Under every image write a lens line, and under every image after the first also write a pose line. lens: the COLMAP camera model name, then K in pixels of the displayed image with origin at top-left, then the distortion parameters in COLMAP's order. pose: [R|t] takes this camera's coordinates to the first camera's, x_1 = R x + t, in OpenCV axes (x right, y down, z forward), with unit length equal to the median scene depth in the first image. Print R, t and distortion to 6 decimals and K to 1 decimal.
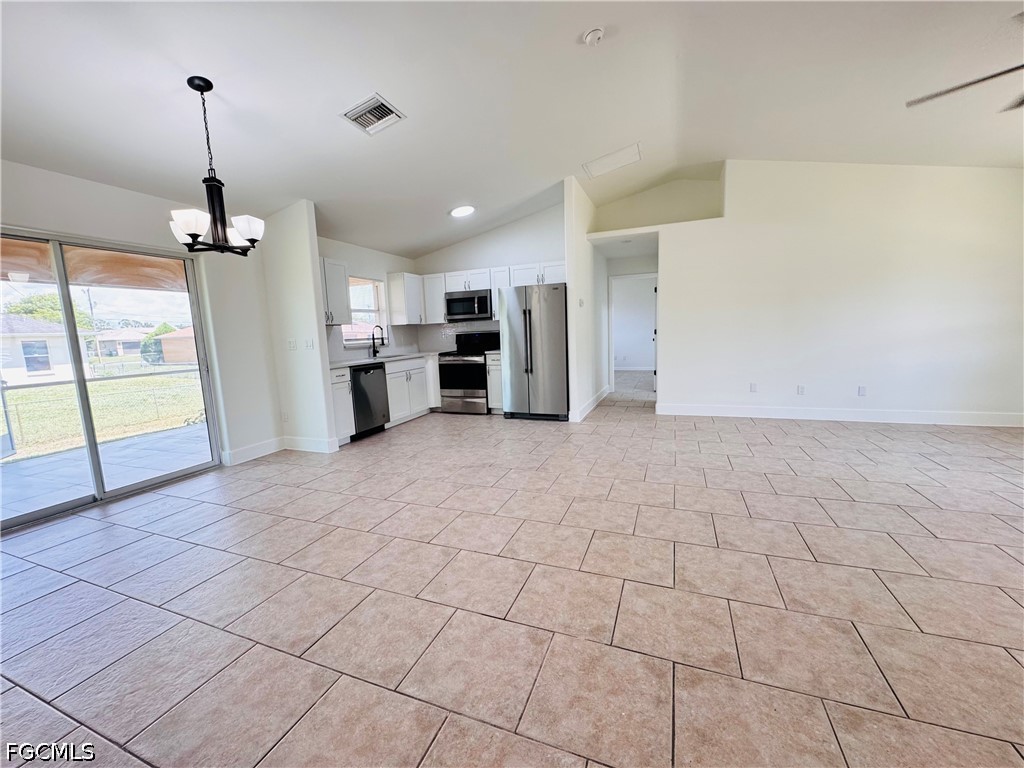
lens RADIAL K [[411.4, 0, 511.4], [0, 411.4, 382.8], [0, 0, 1]] dist [-0.003150, 0.000048]
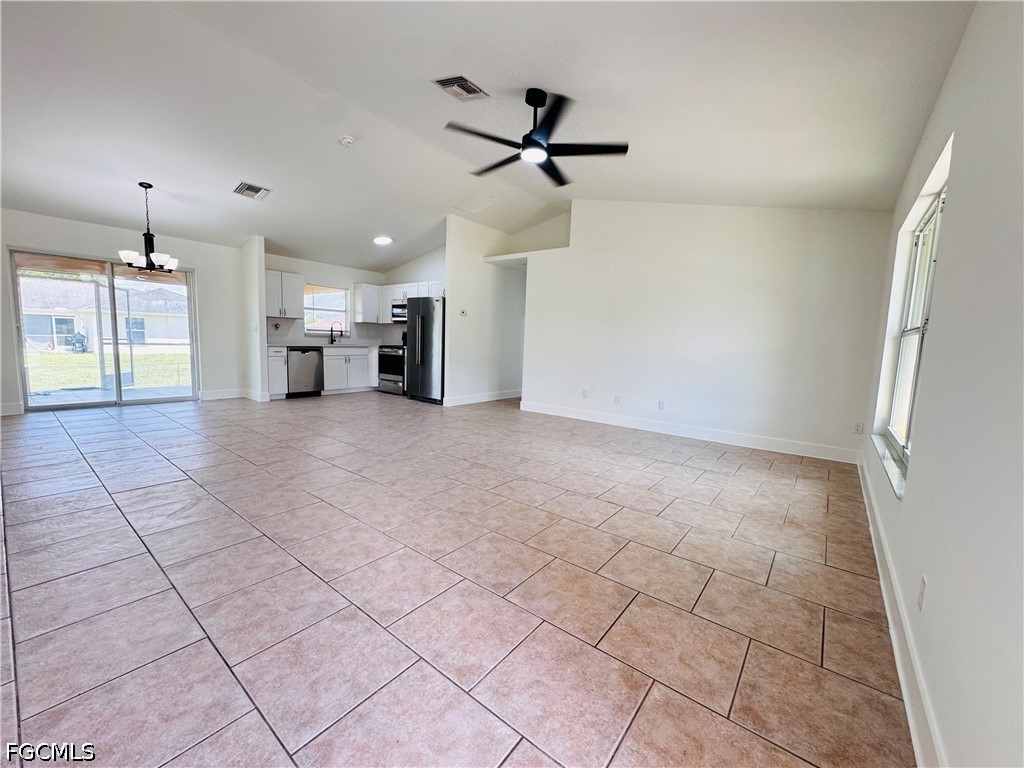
lens RADIAL K [[411.4, 0, 512.8], [0, 411.4, 383.8], [0, 0, 1]] dist [-0.003150, 0.000048]
pose [[0.955502, 0.102608, -0.276565, 0.689848], [-0.107980, 0.994144, -0.004223, 0.010038], [0.274512, 0.033898, 0.960986, -0.157795]]
